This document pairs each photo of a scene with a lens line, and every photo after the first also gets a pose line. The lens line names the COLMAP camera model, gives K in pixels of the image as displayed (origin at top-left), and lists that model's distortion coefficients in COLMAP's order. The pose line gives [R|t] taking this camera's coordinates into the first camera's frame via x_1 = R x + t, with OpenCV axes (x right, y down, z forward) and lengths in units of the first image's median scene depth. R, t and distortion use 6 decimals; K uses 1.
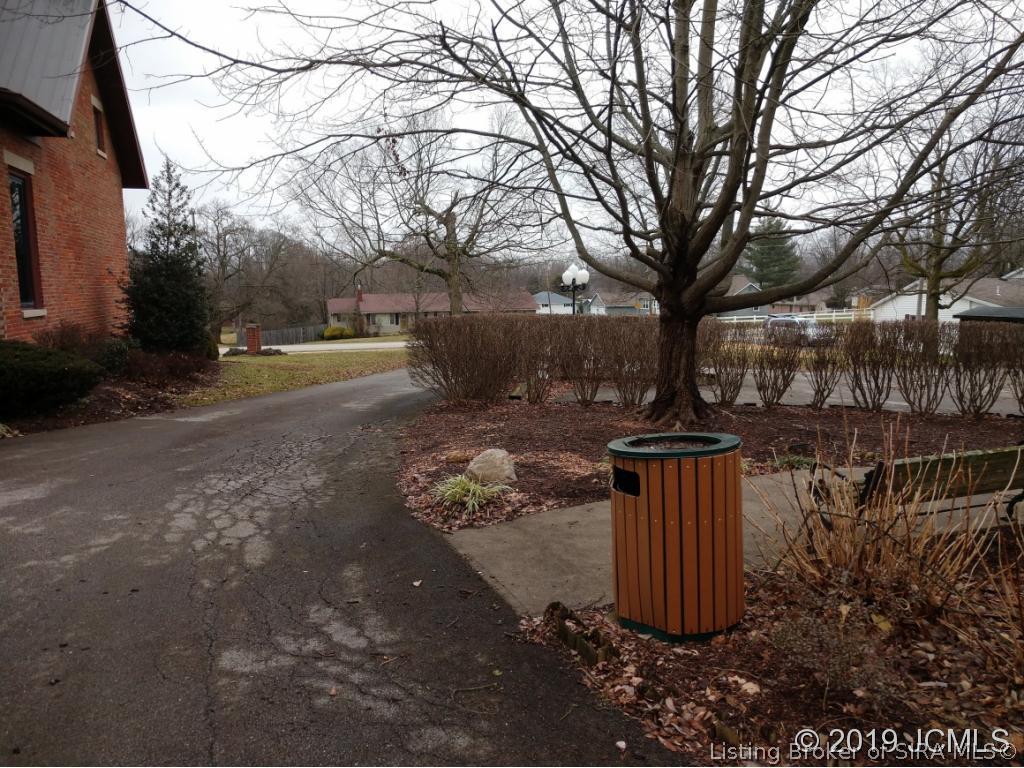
lens RADIAL K [[782.1, 0, 520.4], [0, 782.1, 385.6], [0, 0, 1]] dist [0.065369, -0.042554]
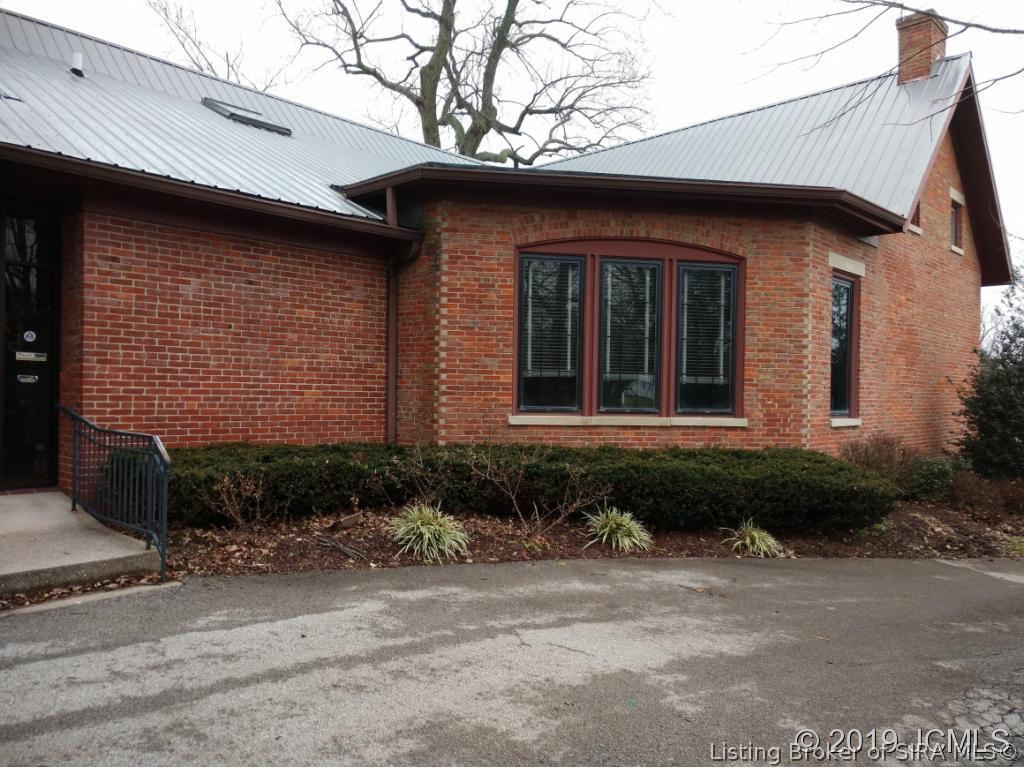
lens RADIAL K [[782.1, 0, 520.4], [0, 782.1, 385.6], [0, 0, 1]] dist [0.065369, -0.042554]
pose [[0.524581, 0.011276, -0.851286, -0.026581], [-0.129687, 0.989302, -0.066811, -0.021887], [0.841425, 0.145449, 0.520431, 0.189446]]
